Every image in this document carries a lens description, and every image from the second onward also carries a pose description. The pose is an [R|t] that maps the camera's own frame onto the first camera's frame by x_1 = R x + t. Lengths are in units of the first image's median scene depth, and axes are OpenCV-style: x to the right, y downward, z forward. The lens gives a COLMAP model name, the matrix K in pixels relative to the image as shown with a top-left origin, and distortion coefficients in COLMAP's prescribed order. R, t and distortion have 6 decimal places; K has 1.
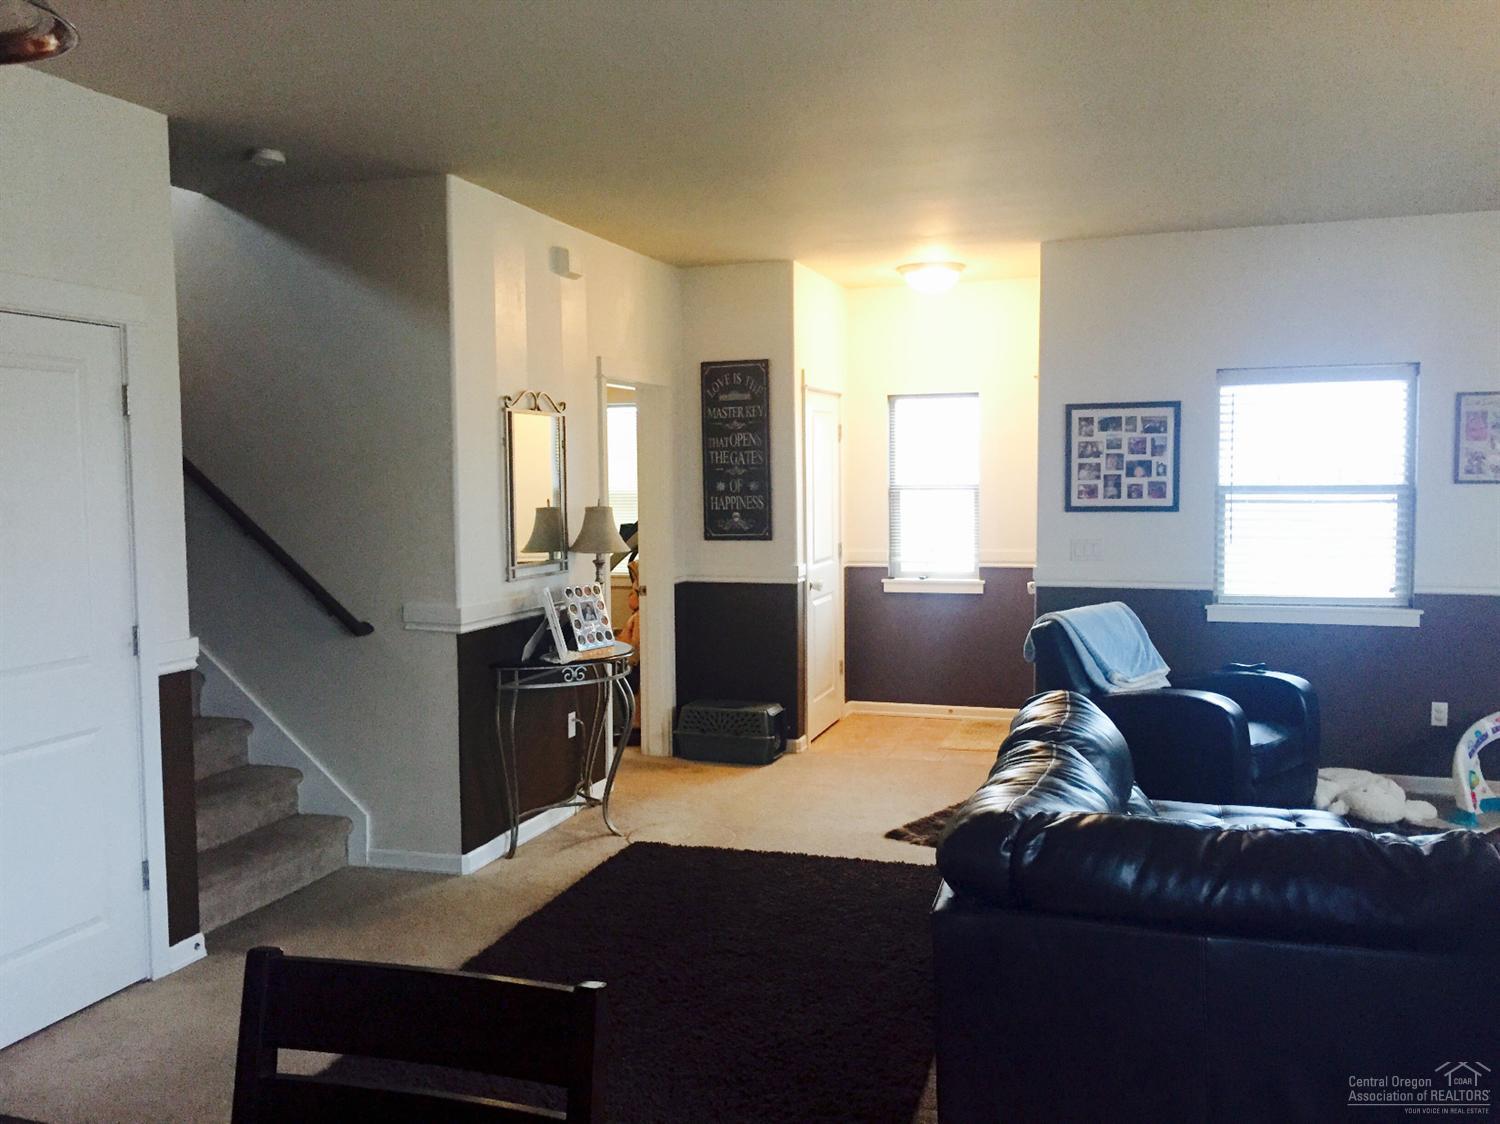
lens RADIAL K [[1291.3, 0, 748.6], [0, 1291.3, 558.6], [0, 0, 1]] dist [0.055598, -0.043975]
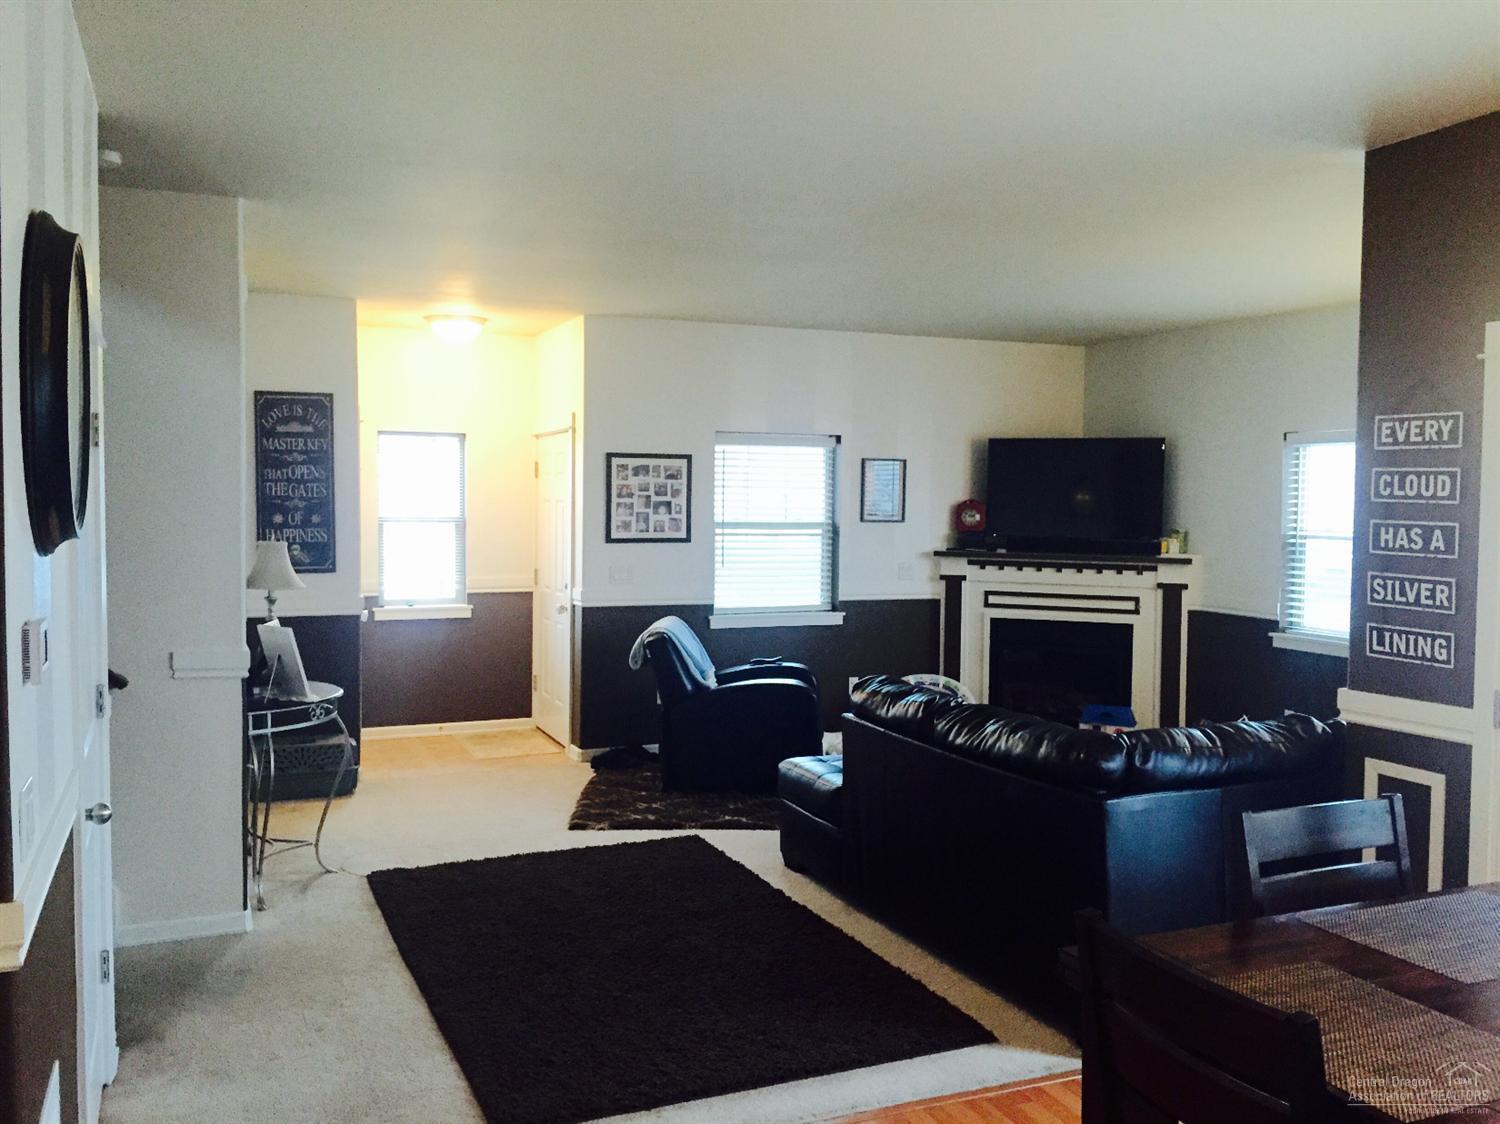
lens RADIAL K [[1291.3, 0, 750.5], [0, 1291.3, 561.1], [0, 0, 1]] dist [0.055598, -0.043975]
pose [[0.747103, -0.016126, 0.664513, -0.449701], [0.026990, 0.999617, -0.006087, -0.008997], [-0.664160, 0.022483, 0.747252, 0.029295]]
